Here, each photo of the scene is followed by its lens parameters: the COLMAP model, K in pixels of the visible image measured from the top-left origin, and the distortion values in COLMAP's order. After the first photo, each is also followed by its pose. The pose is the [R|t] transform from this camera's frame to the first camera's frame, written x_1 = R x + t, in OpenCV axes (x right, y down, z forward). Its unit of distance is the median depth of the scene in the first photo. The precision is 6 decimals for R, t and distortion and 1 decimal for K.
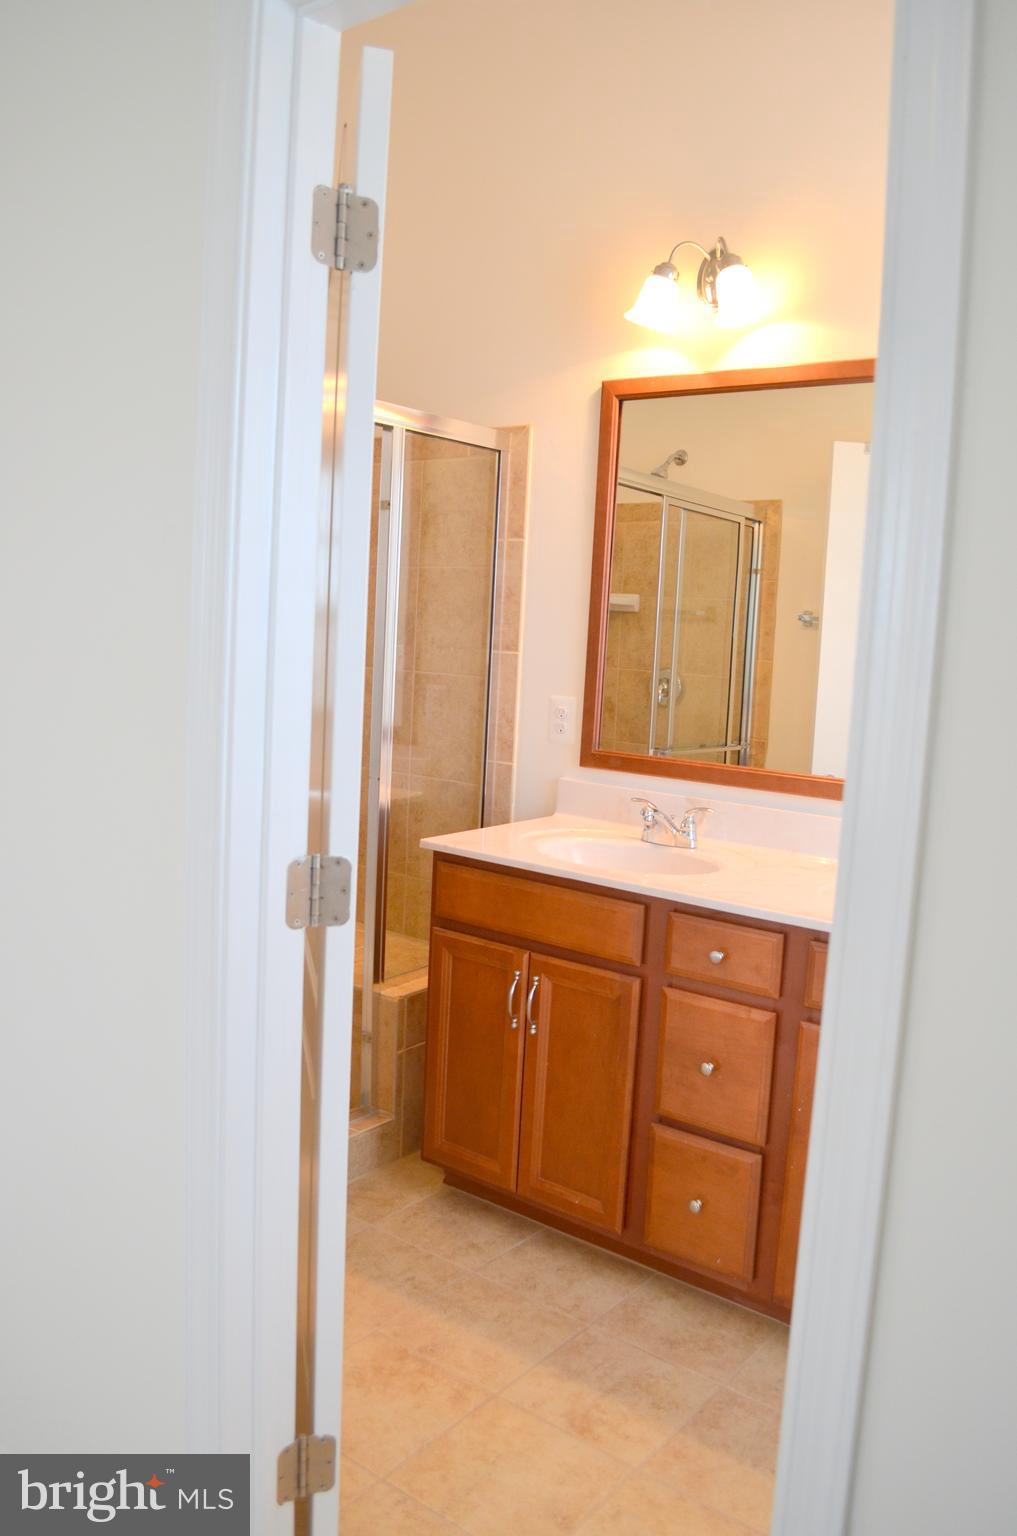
lens RADIAL K [[1233.7, 0, 503.5], [0, 1233.7, 770.6], [0, 0, 1]] dist [-0.083904, 0.019995]
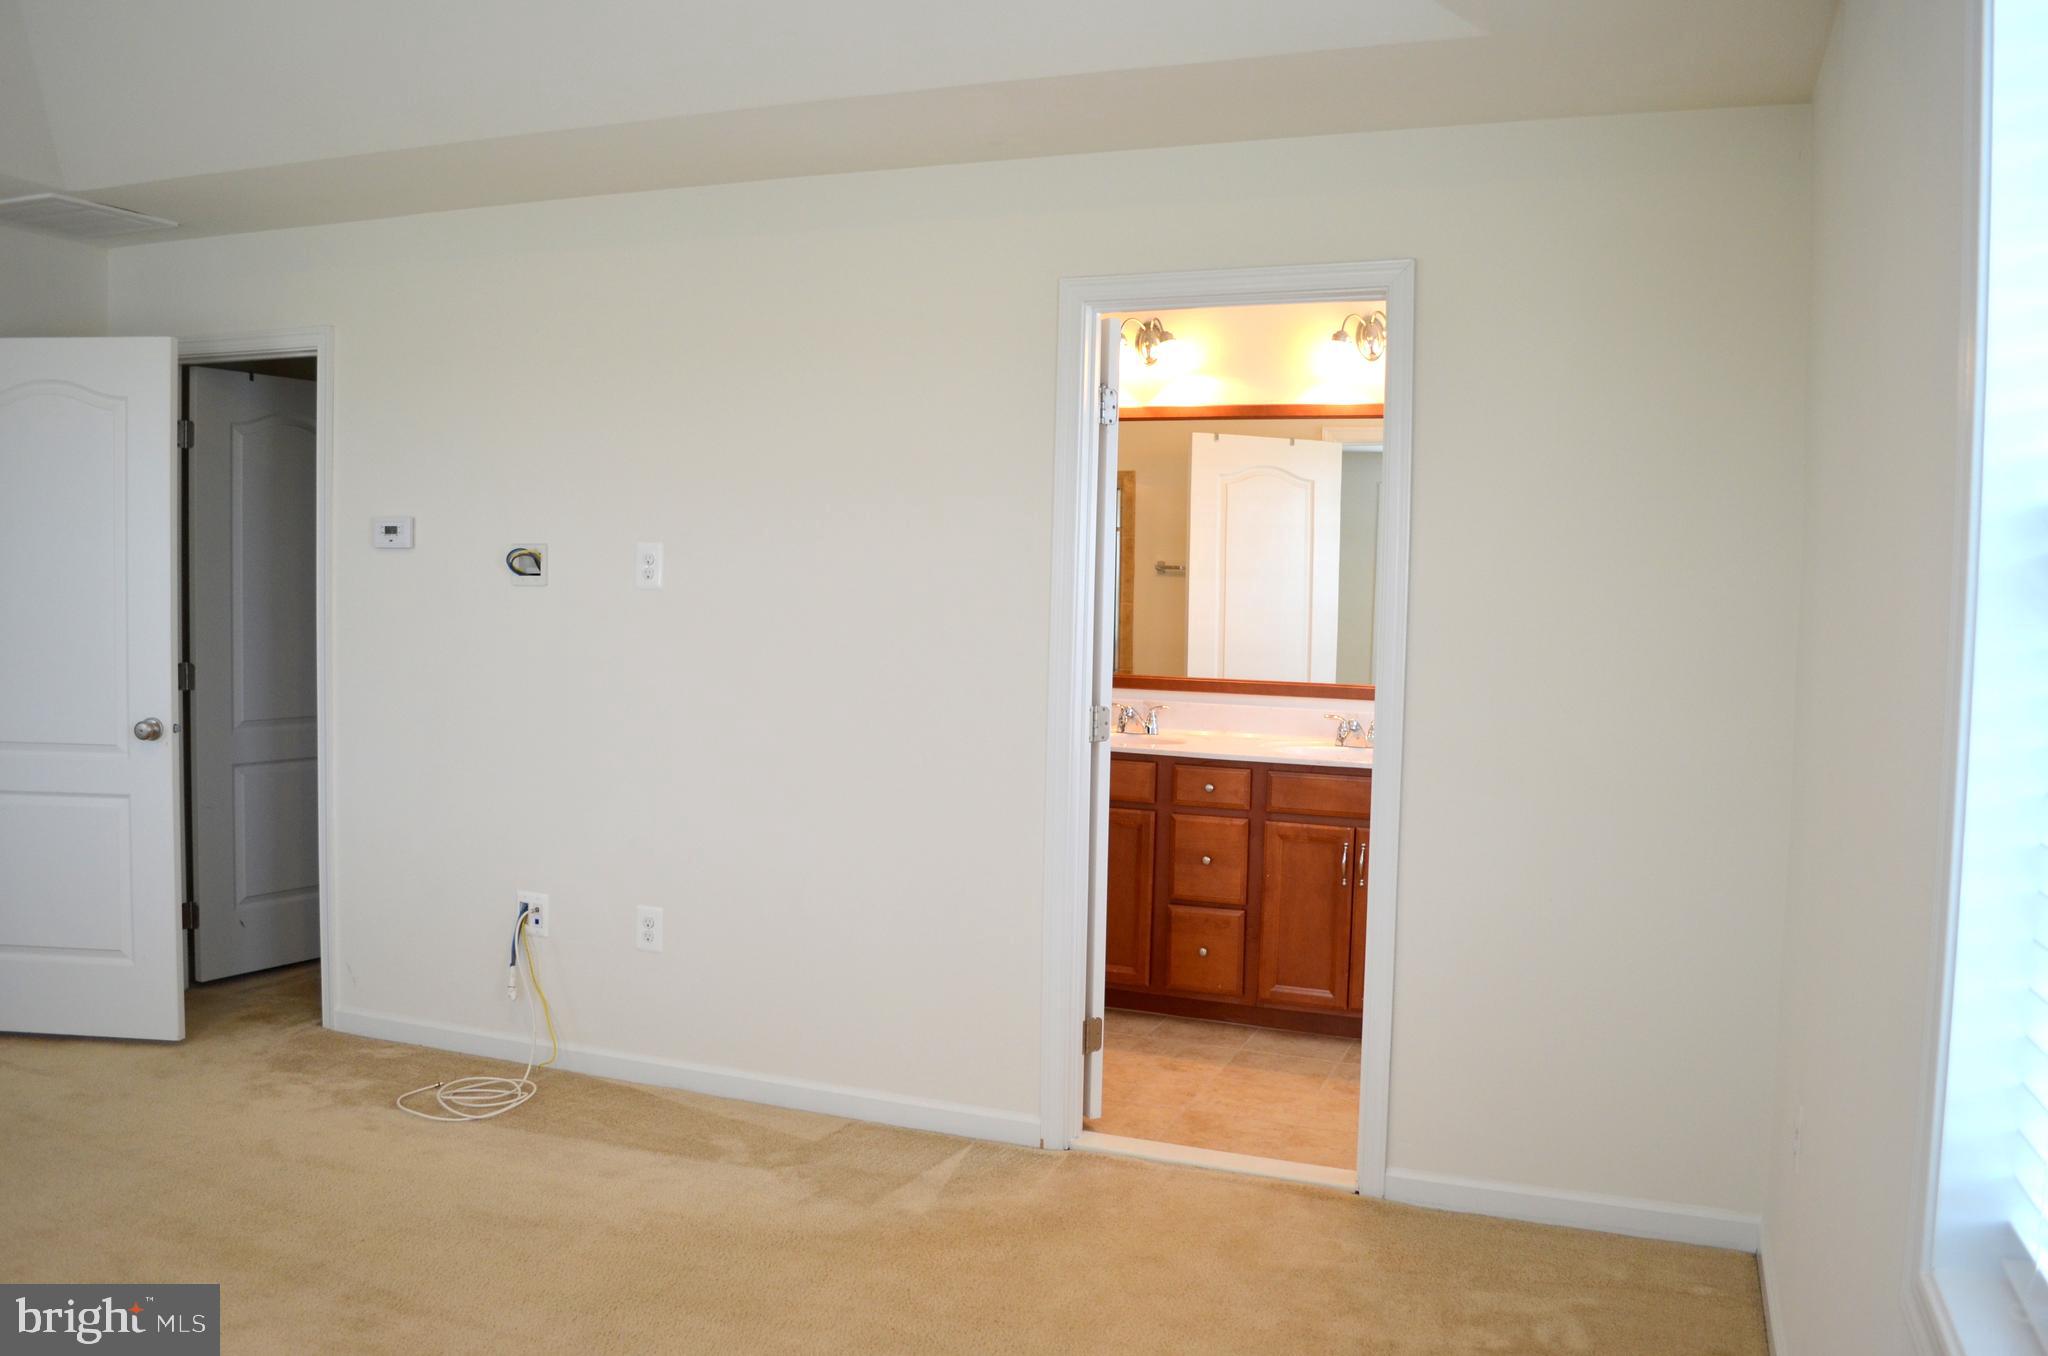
lens RADIAL K [[1644.9, 0, 974.9], [0, 1644.9, 681.0], [0, 0, 1]] dist [-0.083904, 0.019995]
pose [[0.967779, -0.047624, 0.247255, -0.619538], [0.058816, 0.997543, -0.038074, 0.072517], [-0.244834, 0.051389, 0.968202, -0.966396]]
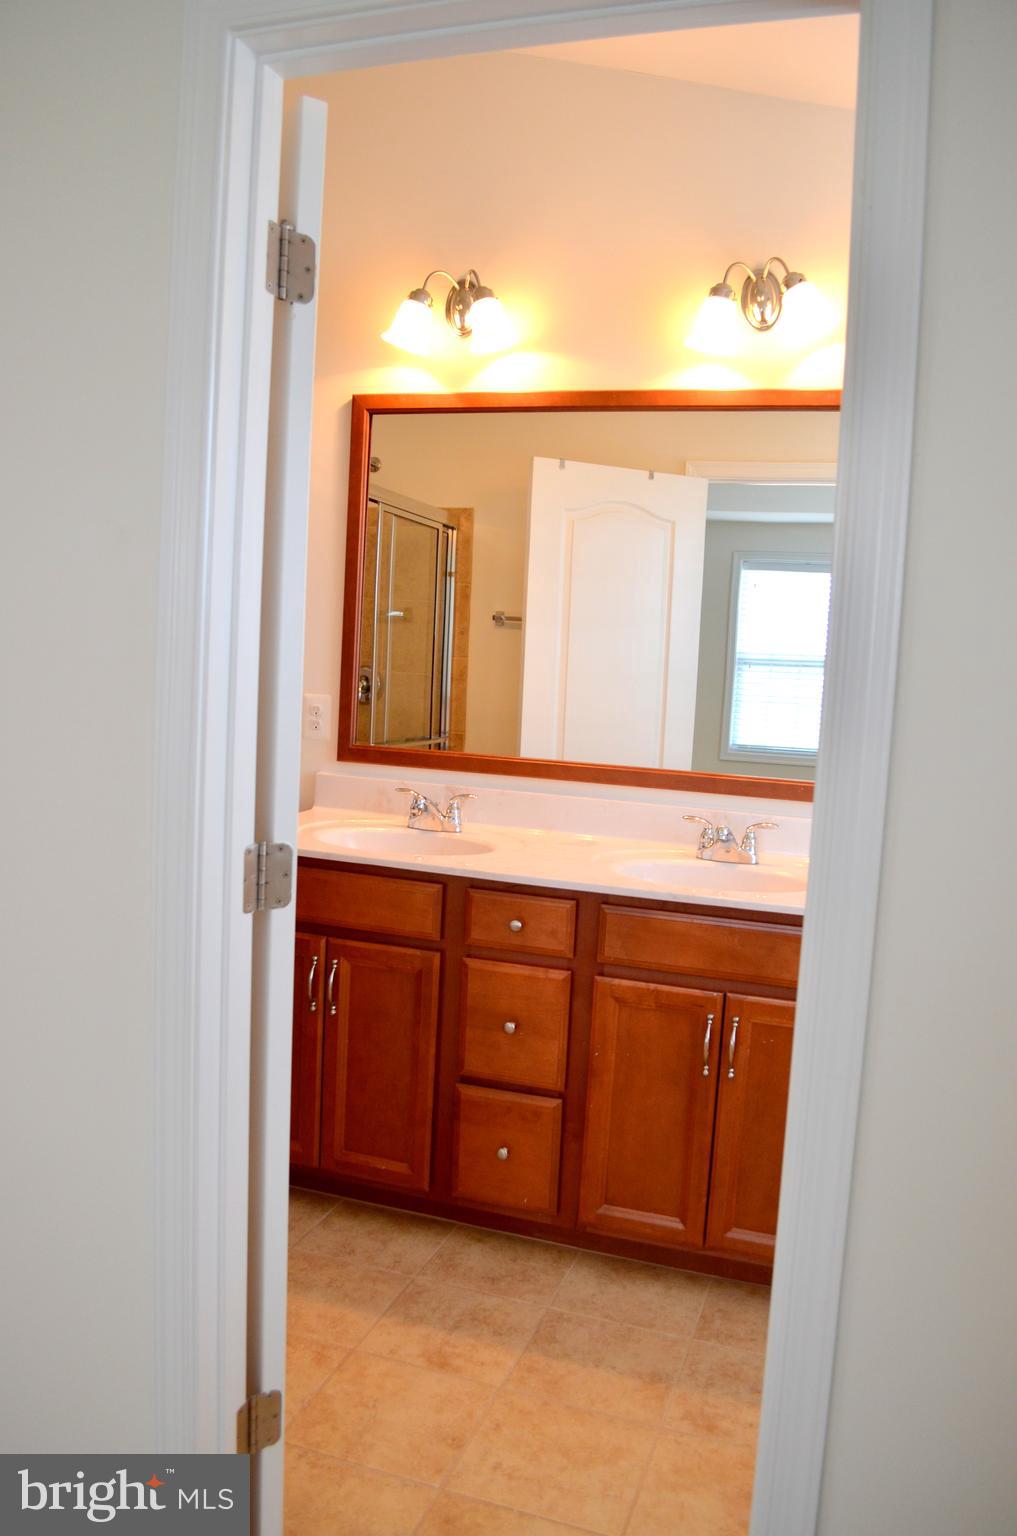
lens RADIAL K [[1233.7, 0, 514.8], [0, 1233.7, 771.0], [0, 0, 1]] dist [-0.083904, 0.019995]
pose [[0.944573, -0.036831, 0.326229, -0.177985], [0.036331, 0.999311, 0.007626, 0.003567], [-0.326285, 0.004649, 0.945260, -0.050674]]
